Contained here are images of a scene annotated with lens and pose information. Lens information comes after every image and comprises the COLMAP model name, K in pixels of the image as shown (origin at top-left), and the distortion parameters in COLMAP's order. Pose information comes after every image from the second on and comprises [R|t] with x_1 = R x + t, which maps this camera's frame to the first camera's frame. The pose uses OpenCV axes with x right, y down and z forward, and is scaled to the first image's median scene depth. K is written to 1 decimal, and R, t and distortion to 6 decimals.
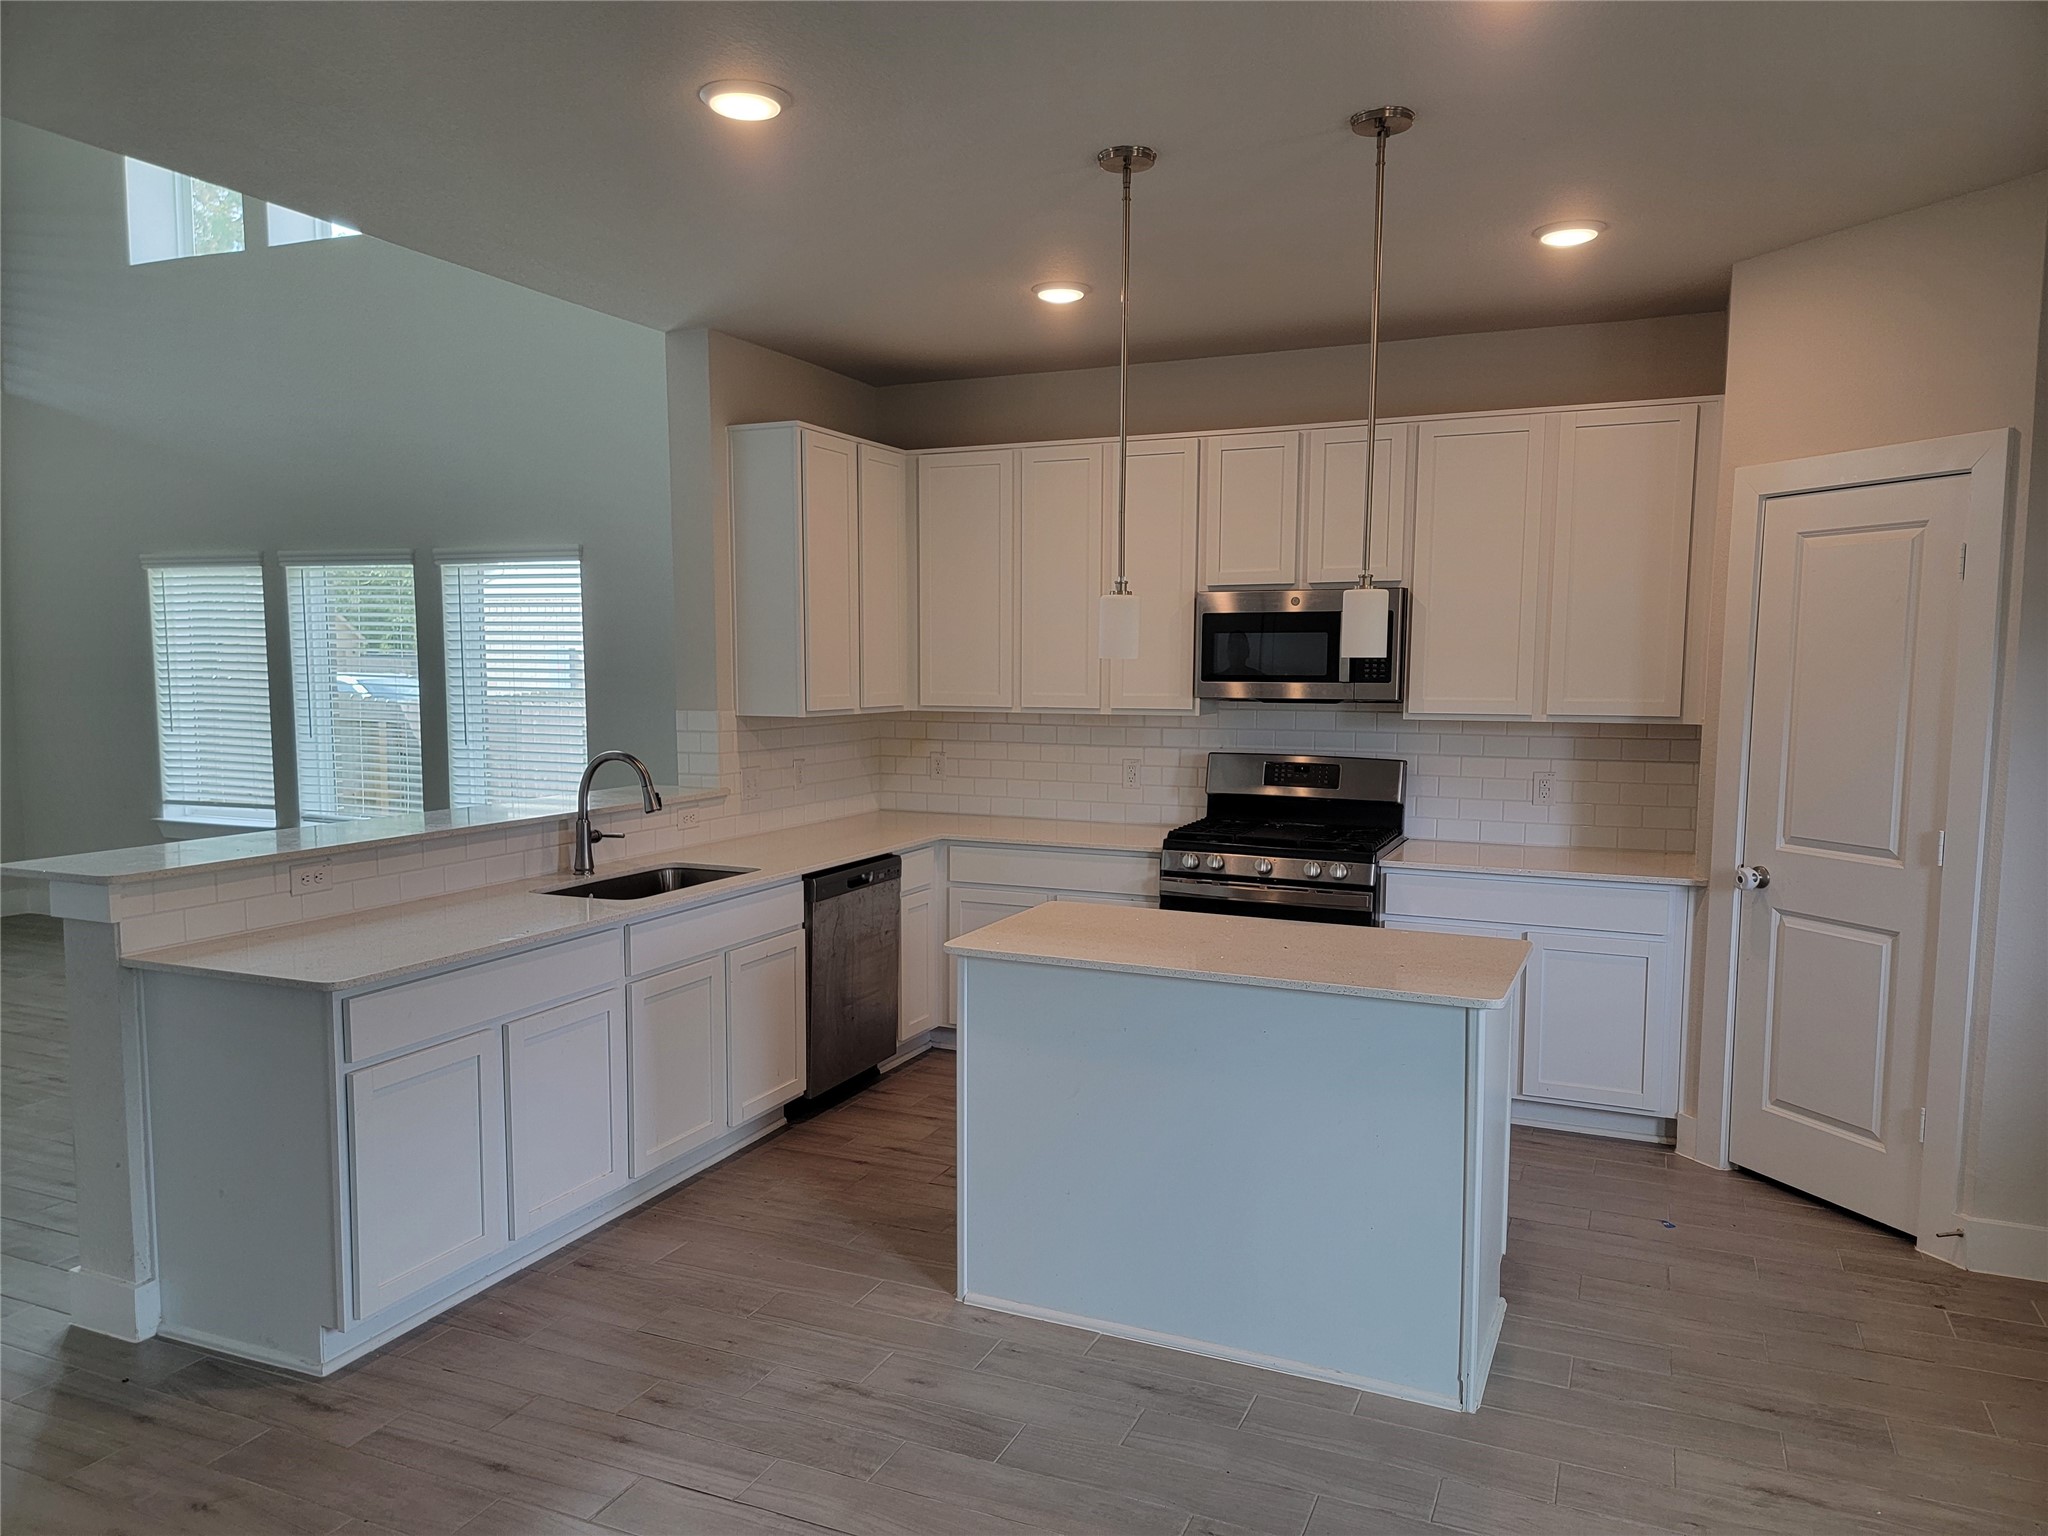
lens RADIAL K [[1419.0, 0, 1029.8], [0, 1419.0, 804.7], [0, 0, 1]] dist [0.064108, -0.032839]
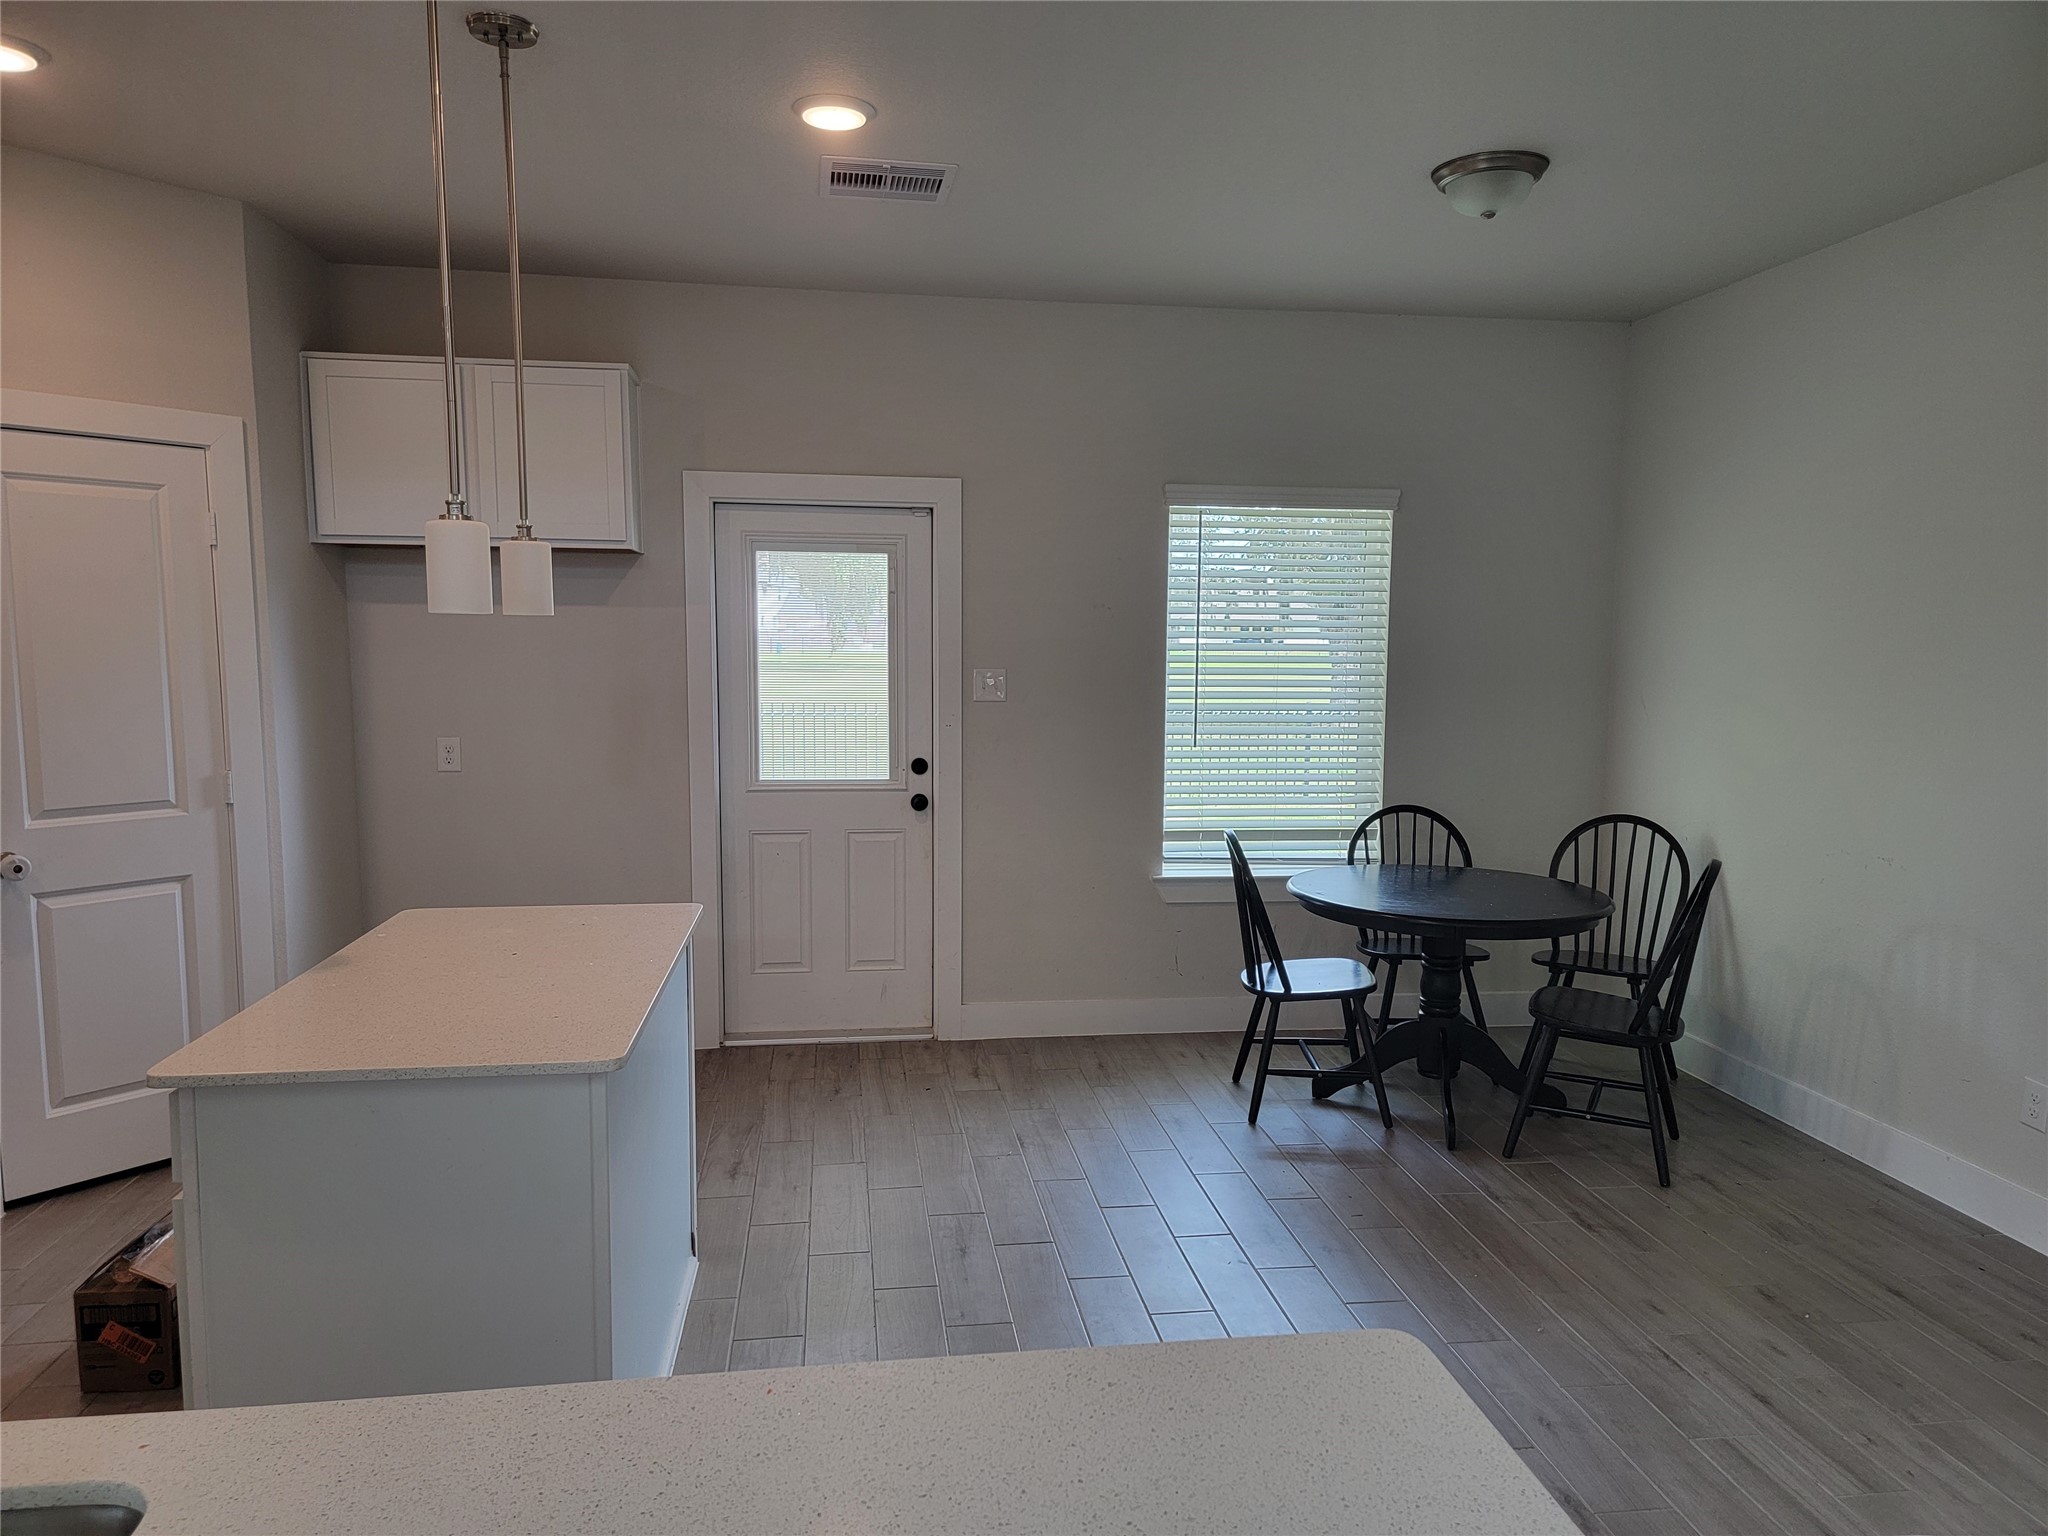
lens RADIAL K [[1419.0, 0, 1023.3], [0, 1419.0, 778.2], [0, 0, 1]] dist [0.064108, -0.032839]
pose [[-0.550899, -0.091482, 0.829543, -0.601573], [0.073799, 0.984740, 0.157607, -0.102220], [-0.831303, 0.148045, -0.535741, 1.038053]]
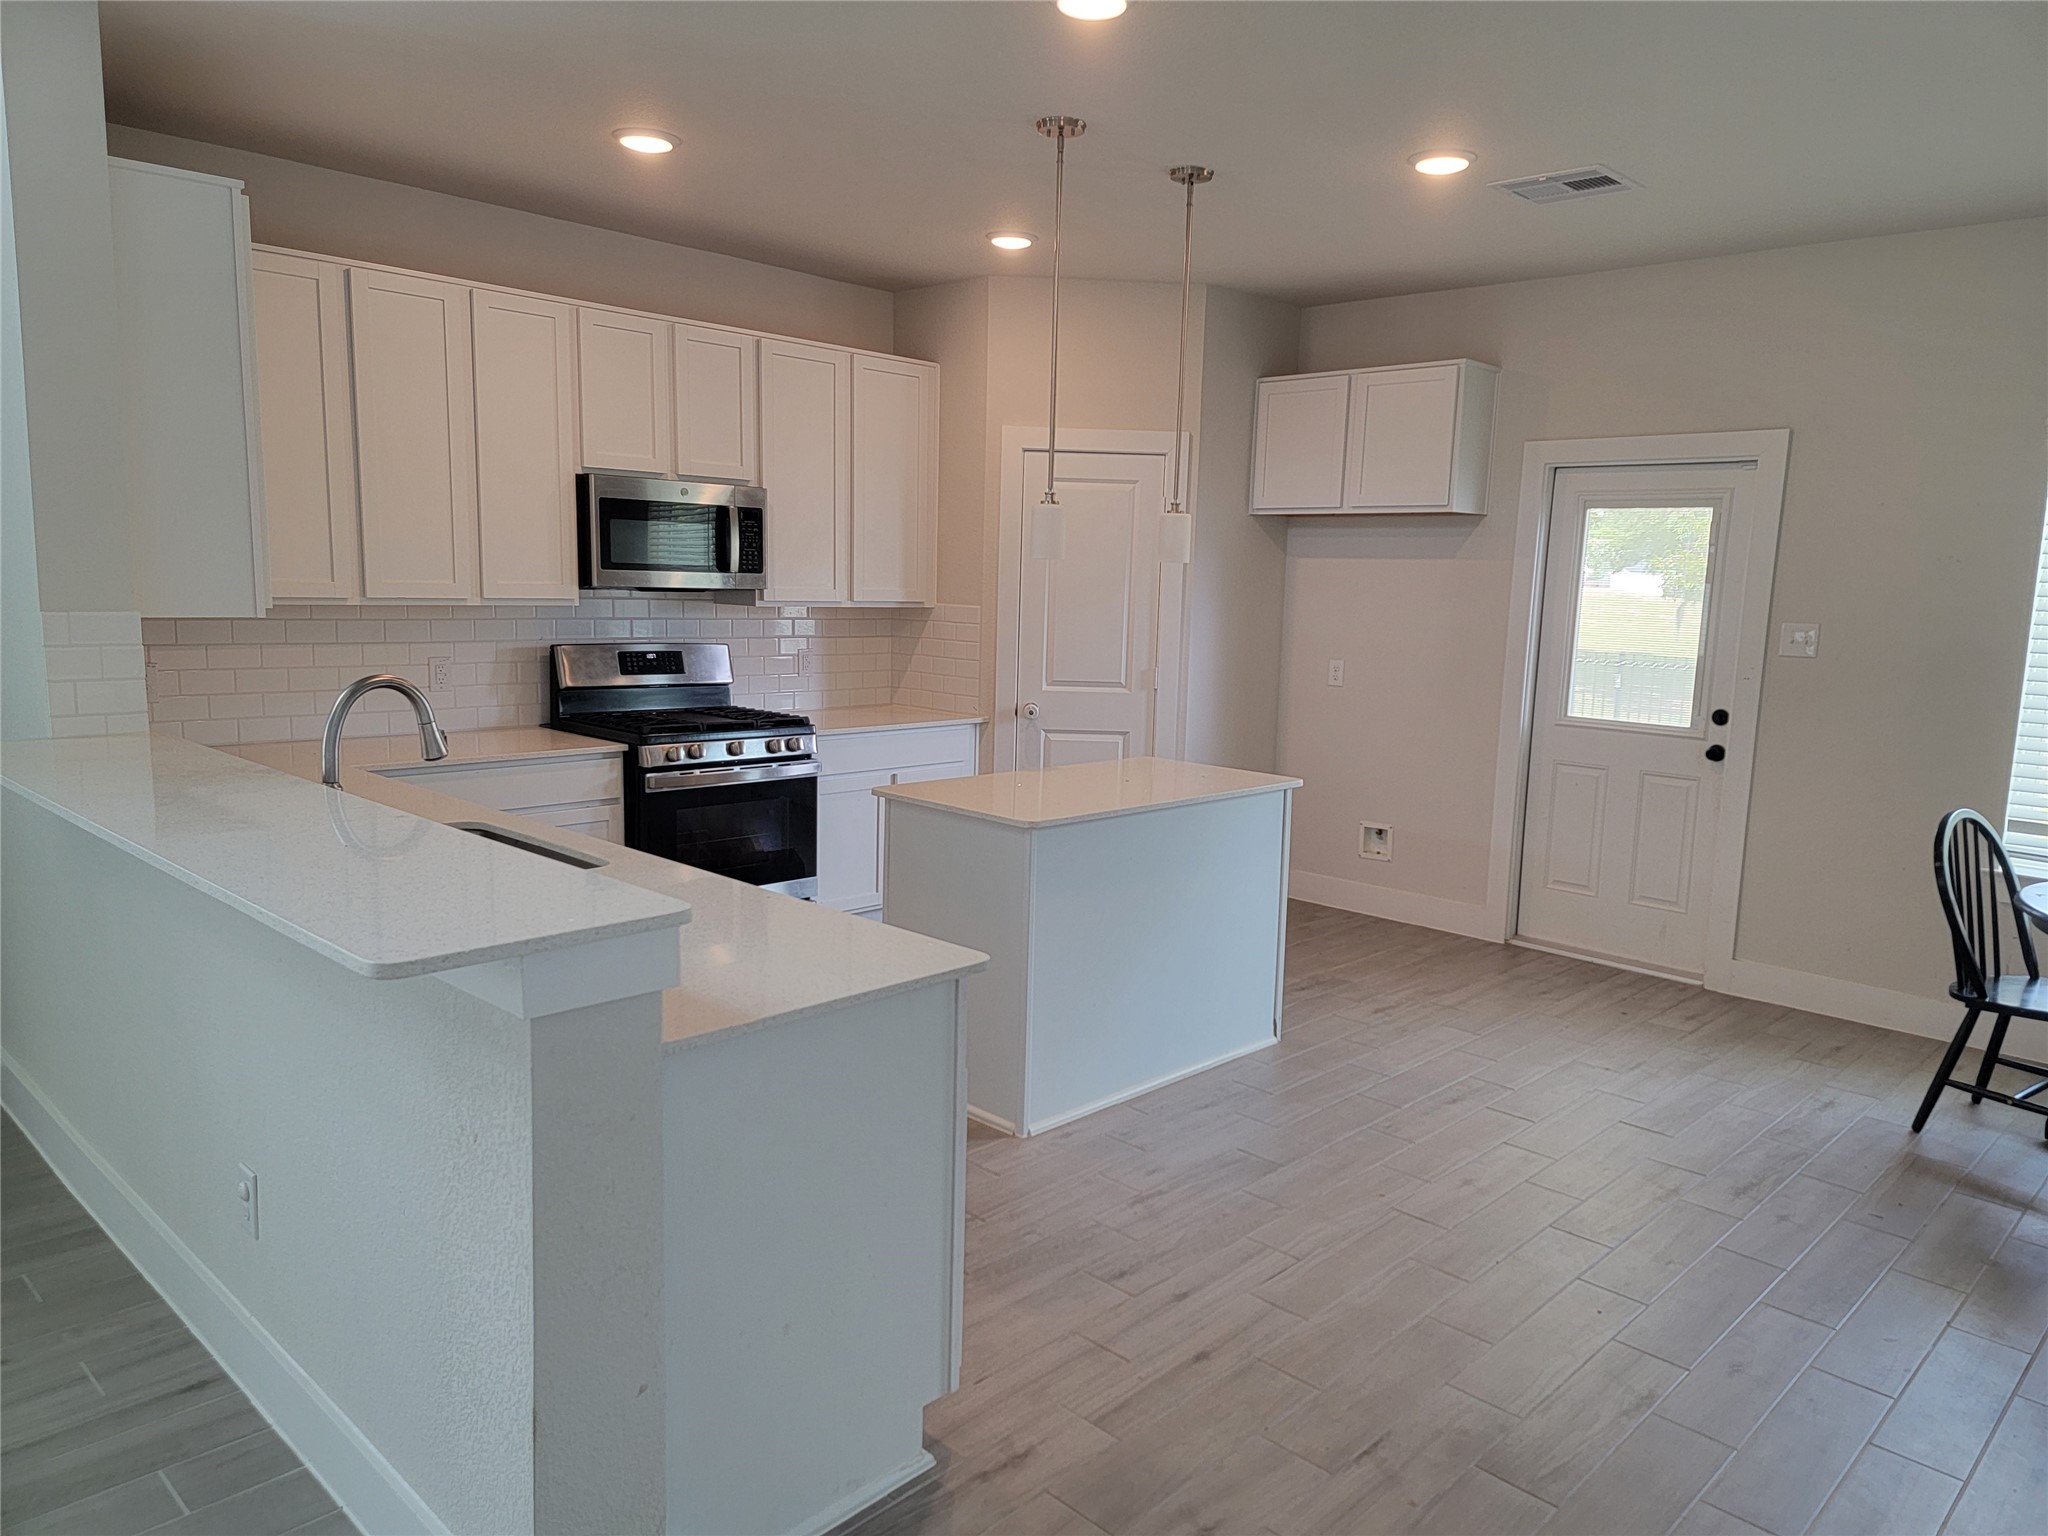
lens RADIAL K [[1419.0, 0, 1030.9], [0, 1419.0, 761.7], [0, 0, 1]] dist [0.064108, -0.032839]
pose [[0.335558, -0.120025, 0.934342, -0.946749], [0.066318, 0.992399, 0.103666, -0.053064], [-0.939682, 0.027178, 0.340967, 0.547163]]
